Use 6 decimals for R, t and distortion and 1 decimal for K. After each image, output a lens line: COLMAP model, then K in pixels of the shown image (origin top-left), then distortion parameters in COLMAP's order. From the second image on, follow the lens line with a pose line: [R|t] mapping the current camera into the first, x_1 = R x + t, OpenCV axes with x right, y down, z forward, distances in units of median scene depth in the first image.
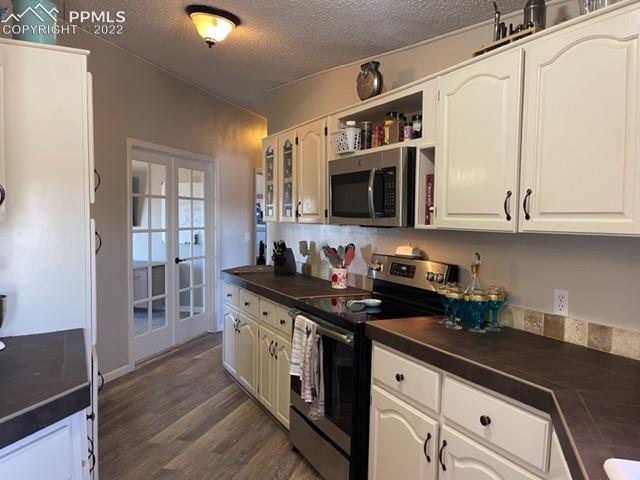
lens RADIAL K [[473.2, 0, 321.9], [0, 473.2, 244.8], [0, 0, 1]] dist [0.045466, -0.008273]
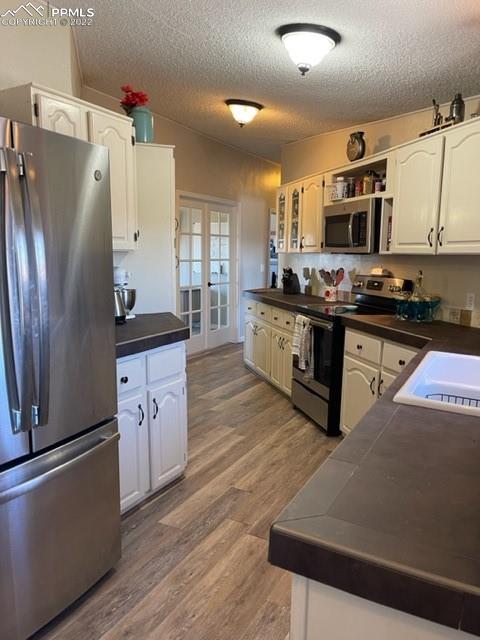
lens RADIAL K [[473.2, 0, 240.0], [0, 473.2, 320.0], [0, 0, 1]] dist [0.045466, -0.008273]
pose [[0.980517, 0.027874, -0.194446, 0.053814], [-0.012514, 0.996734, 0.079778, 0.045924], [0.196034, -0.075791, 0.977664, -0.434074]]
